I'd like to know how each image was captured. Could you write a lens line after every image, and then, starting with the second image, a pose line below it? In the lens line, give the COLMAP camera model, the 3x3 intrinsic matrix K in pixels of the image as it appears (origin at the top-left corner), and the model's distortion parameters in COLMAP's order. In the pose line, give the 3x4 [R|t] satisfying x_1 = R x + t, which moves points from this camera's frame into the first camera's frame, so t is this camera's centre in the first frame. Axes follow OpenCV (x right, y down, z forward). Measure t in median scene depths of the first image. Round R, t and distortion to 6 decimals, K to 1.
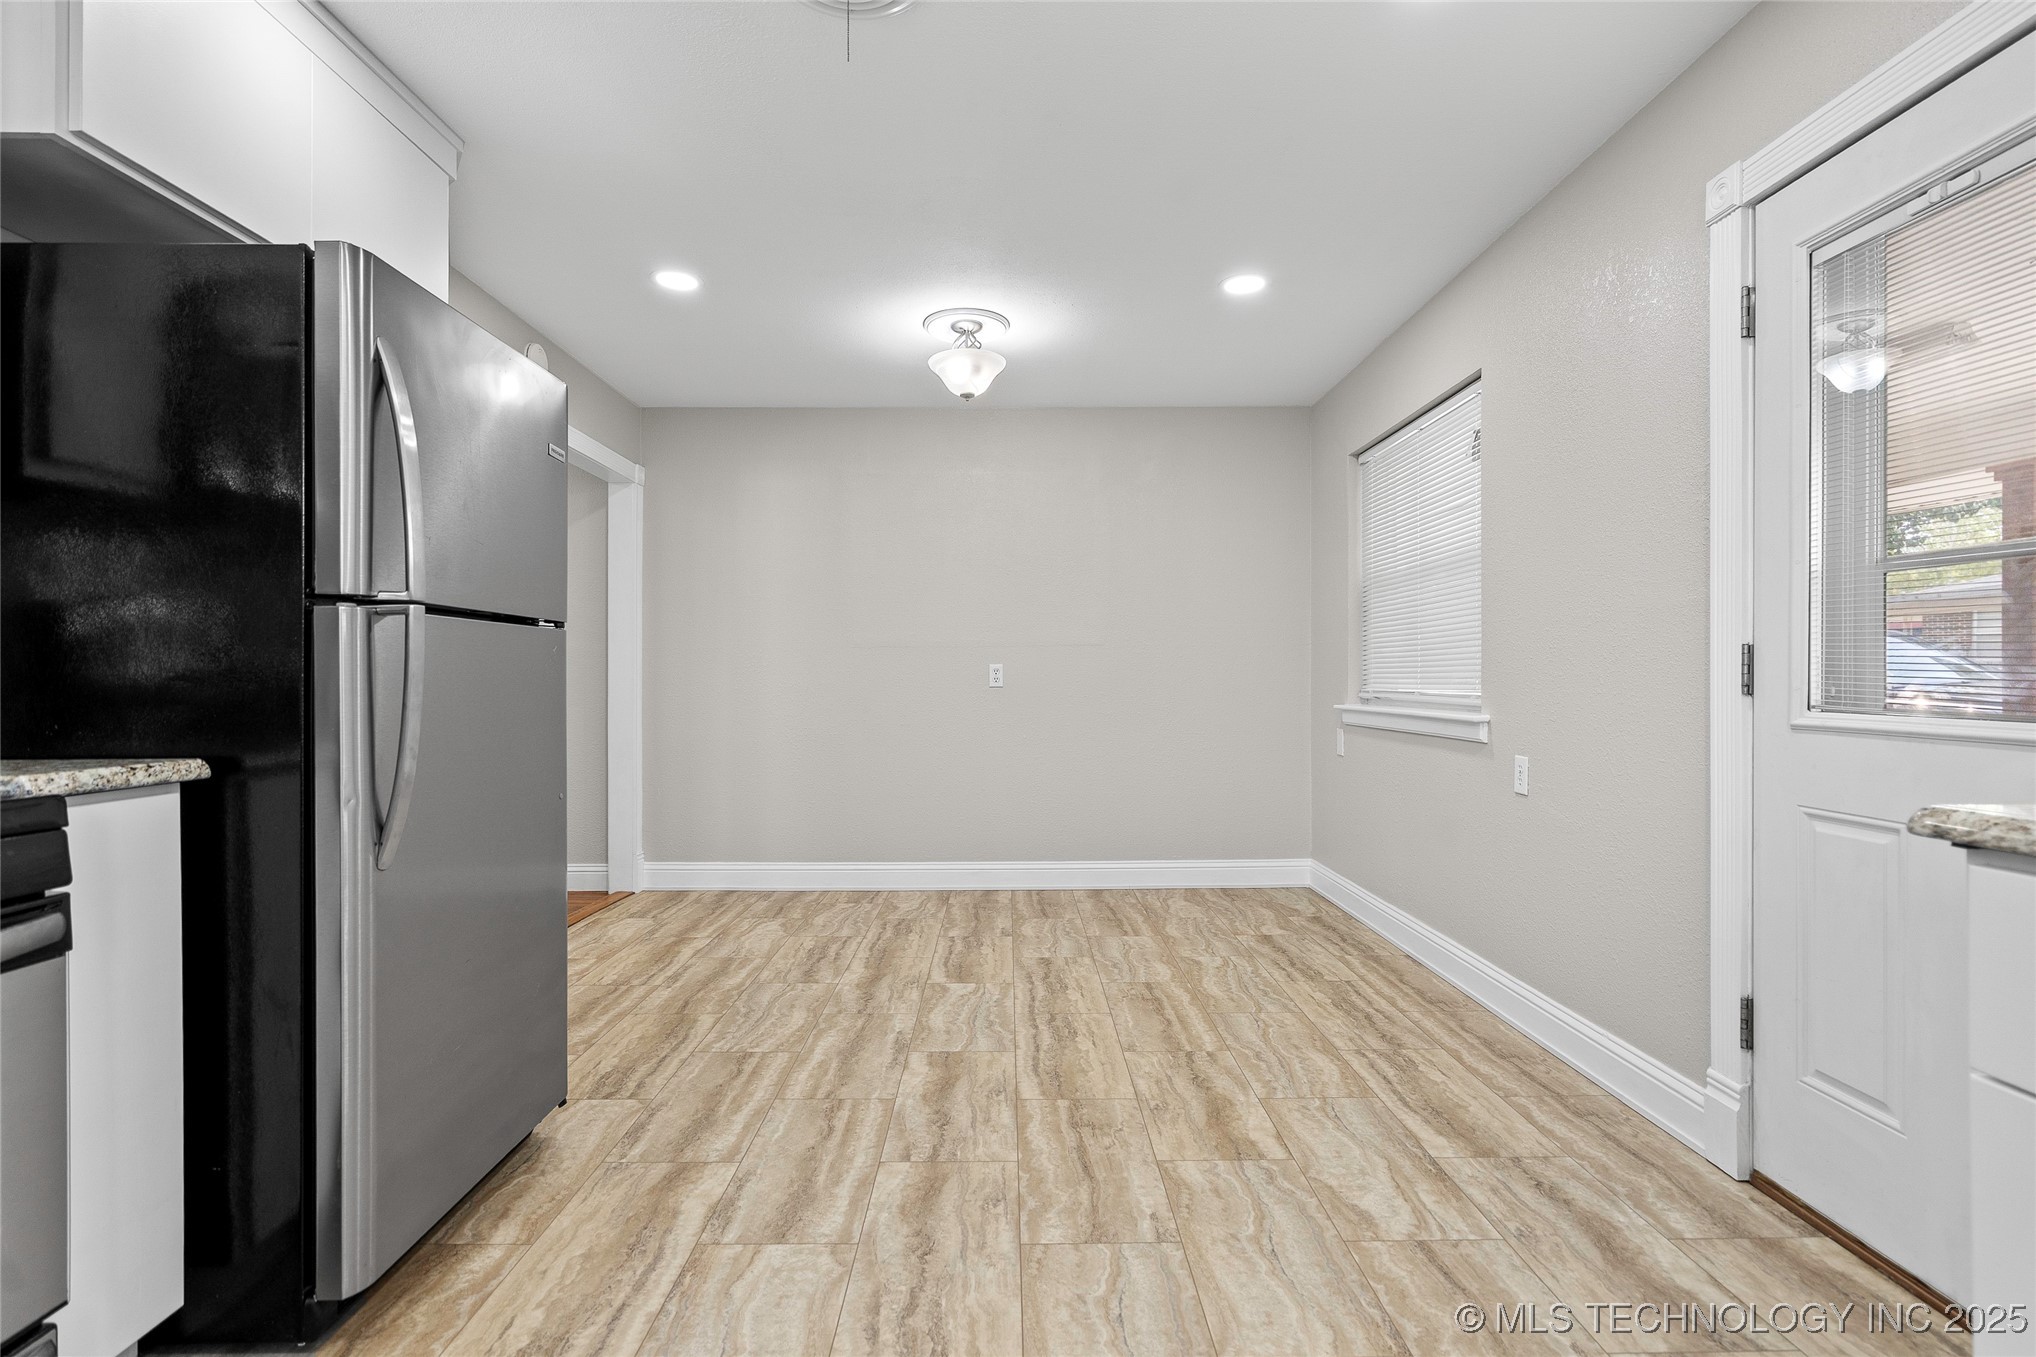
lens RADIAL K [[951.7, 0, 1018.0], [0, 951.7, 678.5], [0, 0, 1]] dist [-0.000564, 0.000503]
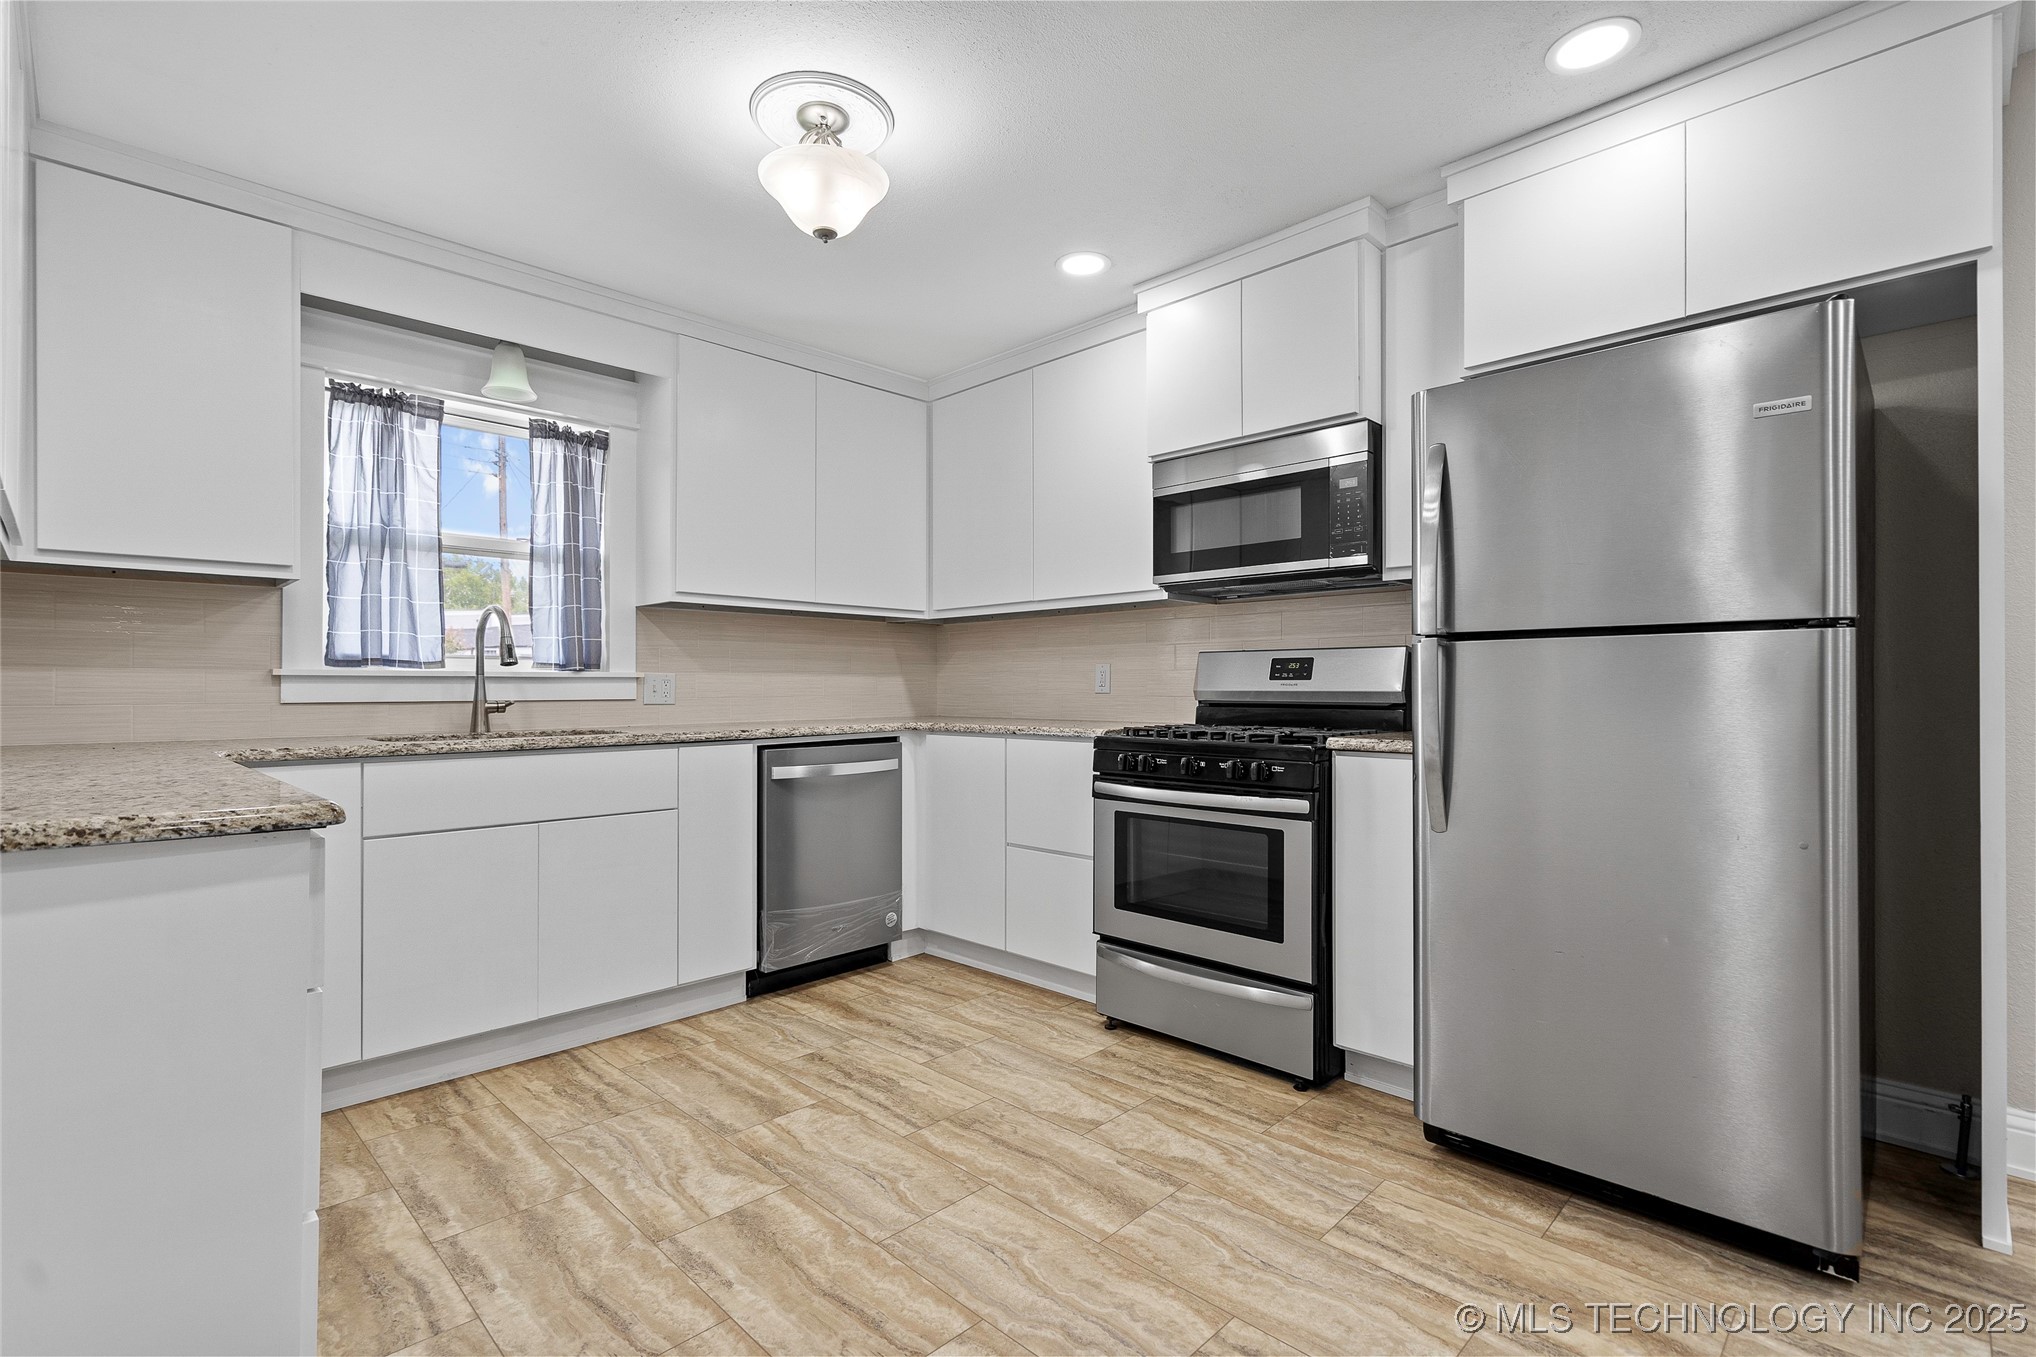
lens RADIAL K [[937.1, 0, 1018.0], [0, 937.1, 677.3], [0, 0, 1]] dist [0.000236, 0.000544]
pose [[-0.712236, -0.004339, -0.701927, 0.447479], [0.004575, 0.999931, -0.010823, -0.006322], [0.701926, -0.010920, -0.712167, 0.966981]]
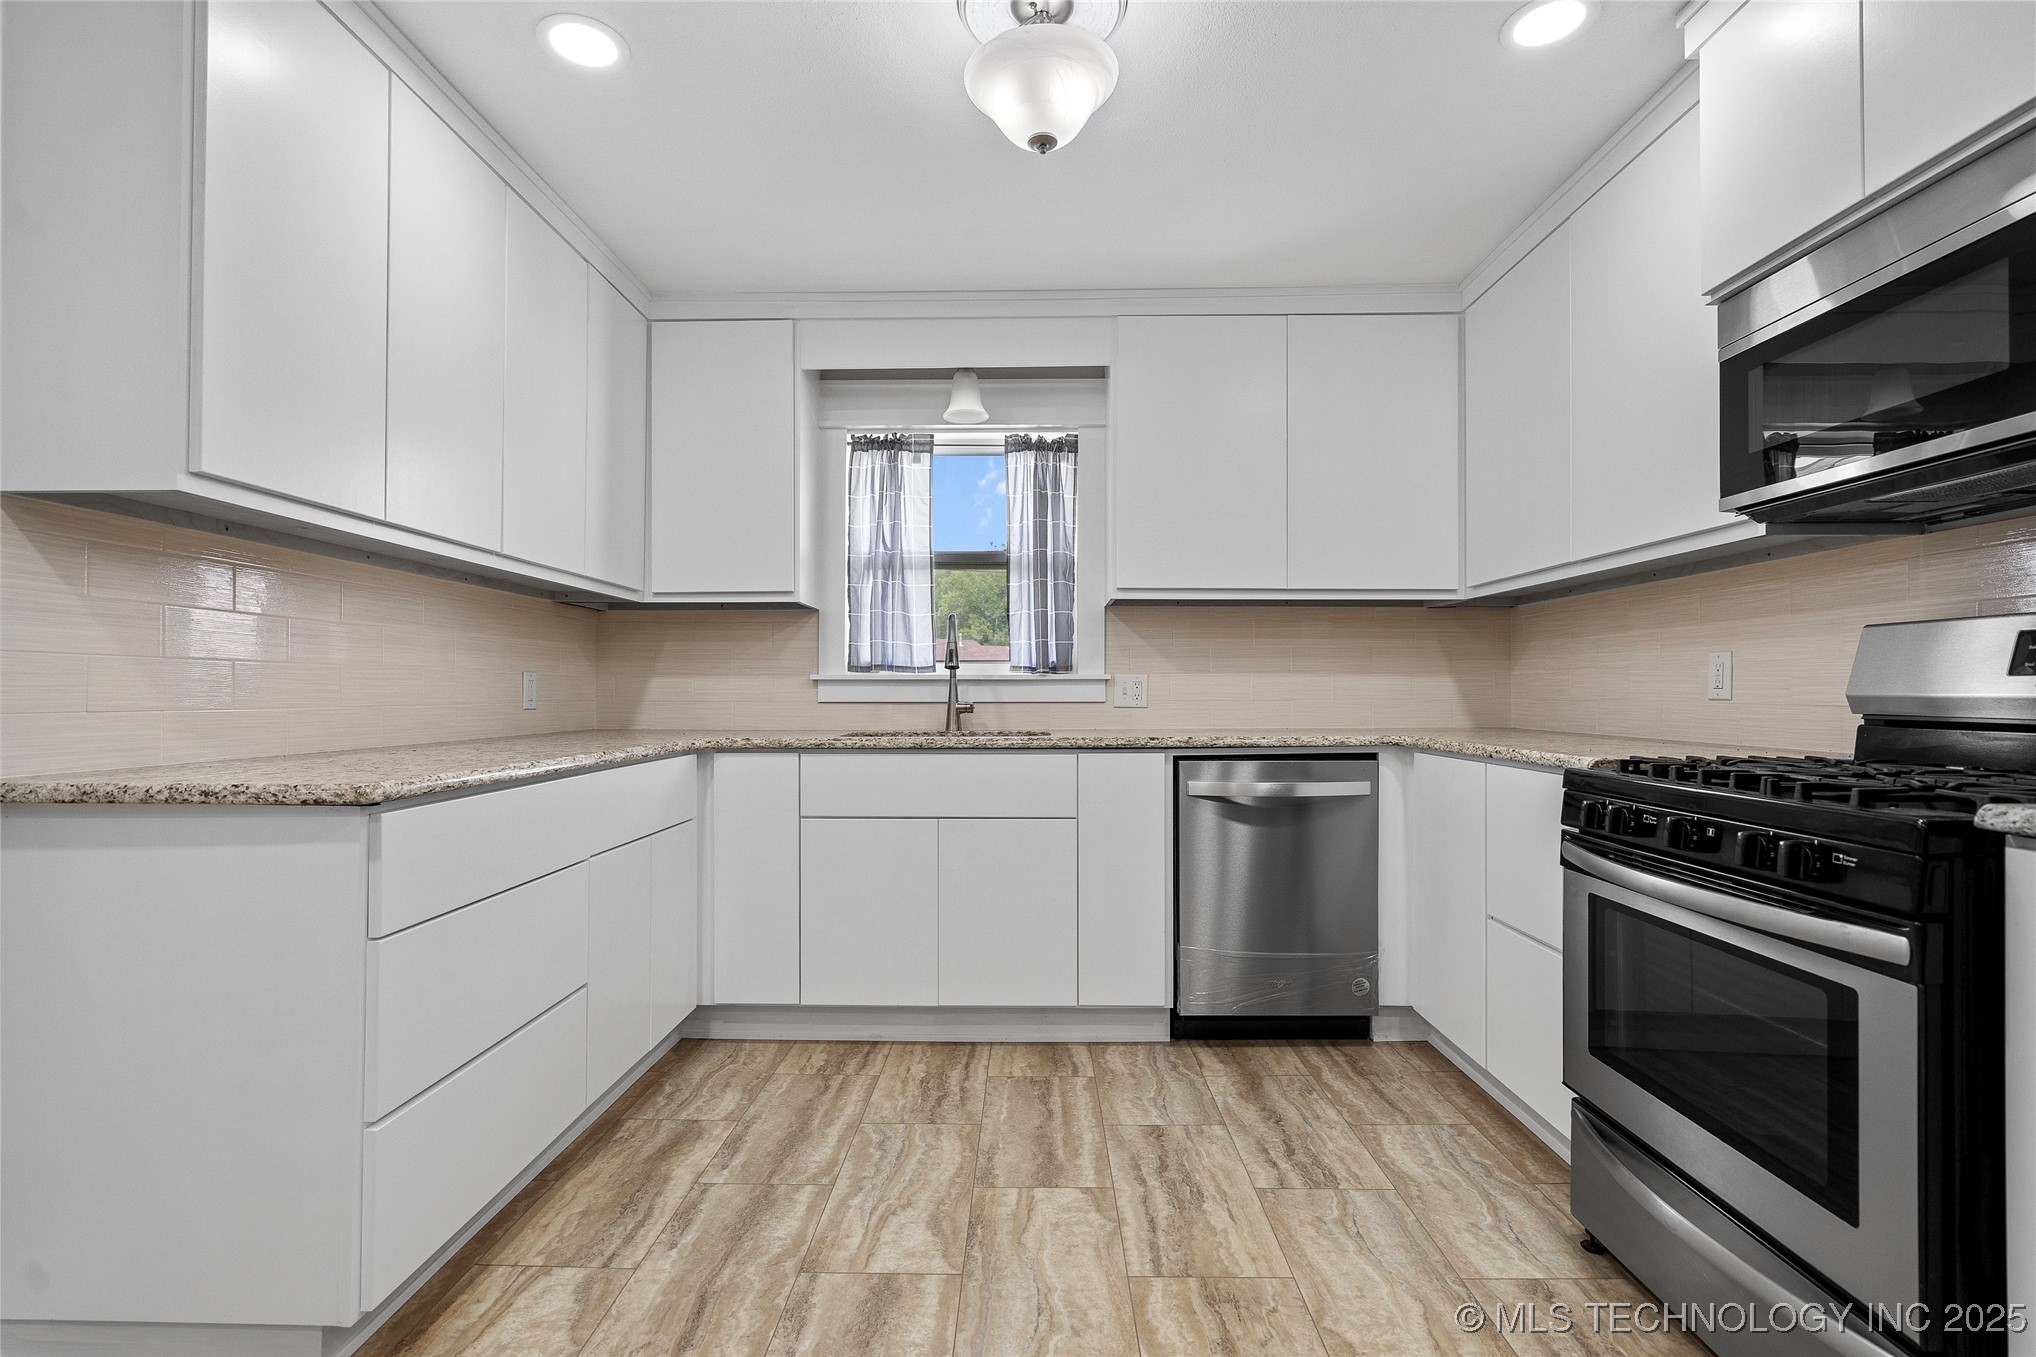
lens RADIAL K [[936.5, 0, 1019.9], [0, 936.5, 682.8], [0, 0, 1]] dist [-0.000739, 0.000602]
pose [[-0.999614, 0.002890, 0.027623, -0.055828], [0.002581, 0.999934, -0.011200, -0.004230], [-0.027654, -0.011124, -0.999556, 0.938525]]
